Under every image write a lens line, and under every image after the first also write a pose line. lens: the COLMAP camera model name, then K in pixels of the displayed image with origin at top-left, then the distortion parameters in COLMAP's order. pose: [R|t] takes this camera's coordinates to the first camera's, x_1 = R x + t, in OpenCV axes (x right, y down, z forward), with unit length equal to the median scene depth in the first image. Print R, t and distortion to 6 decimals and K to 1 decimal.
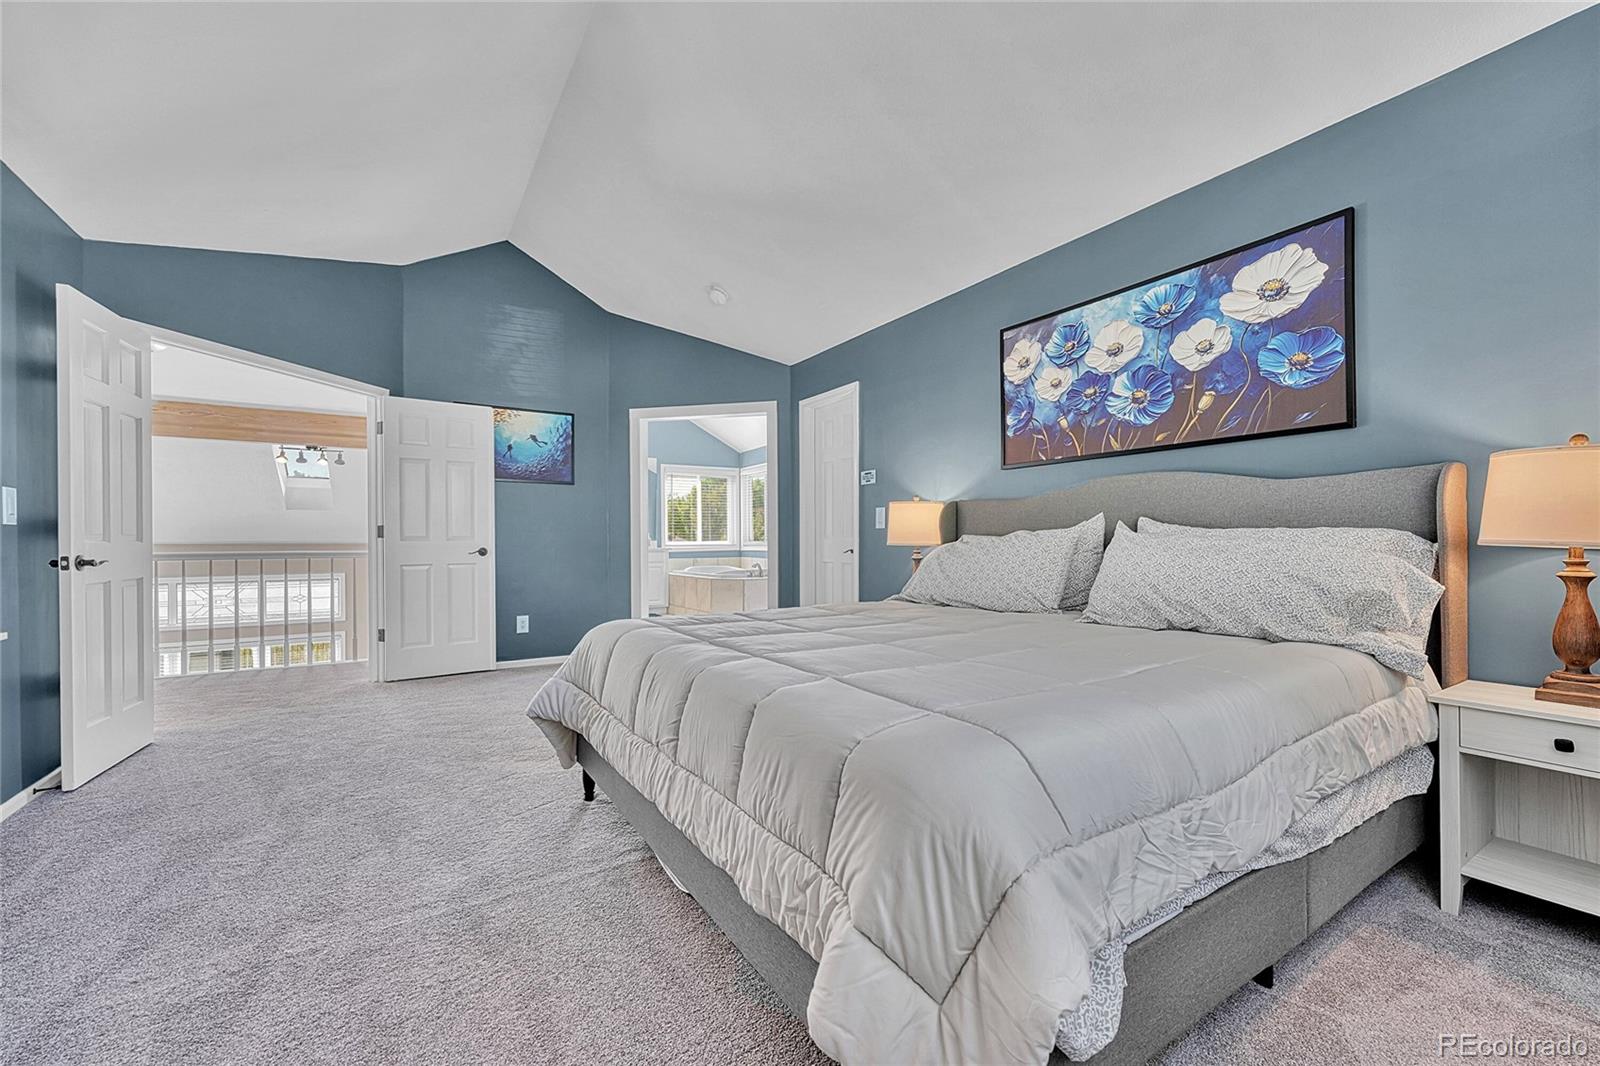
lens RADIAL K [[642.5, 0, 793.7], [0, 642.5, 540.0], [0, 0, 1]] dist [-0.007568, 0.001092]
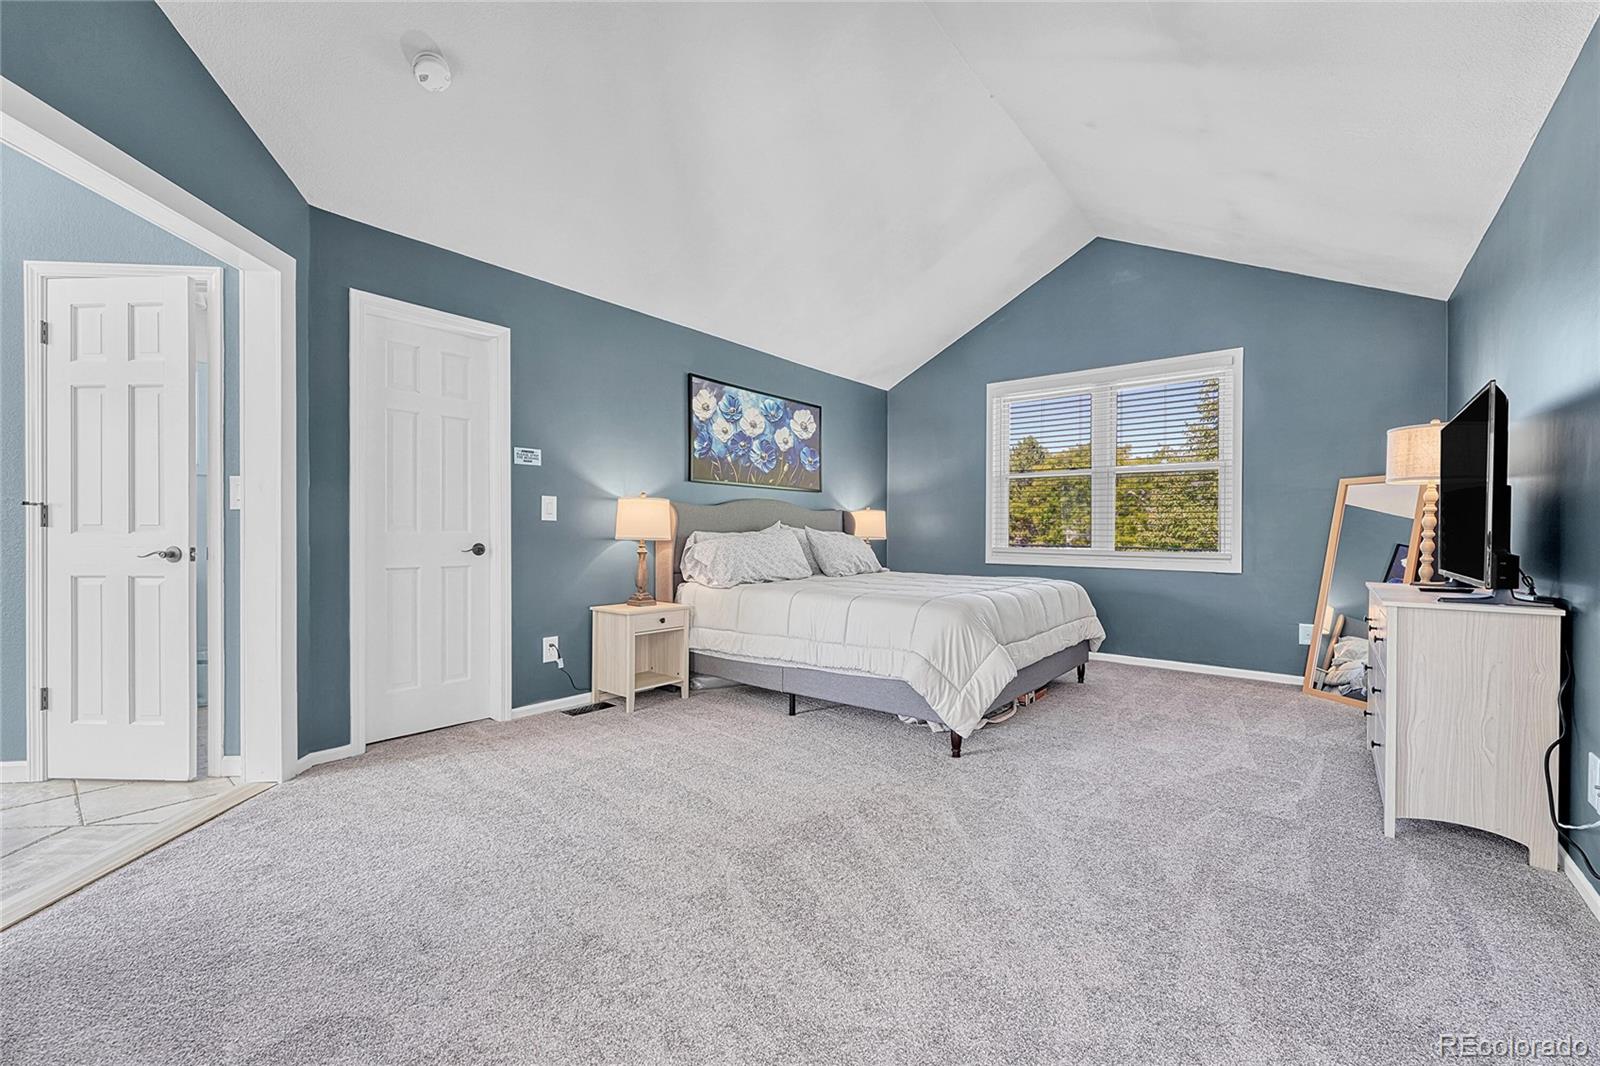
lens RADIAL K [[642.5, 0, 797.3], [0, 642.5, 537.6], [0, 0, 1]] dist [-0.007568, 0.001092]
pose [[-0.308414, -0.000153, 0.951252, -1.122078], [-0.004467, 0.999989, -0.001287, 0.006485], [-0.951242, -0.004647, -0.308411, 1.366585]]
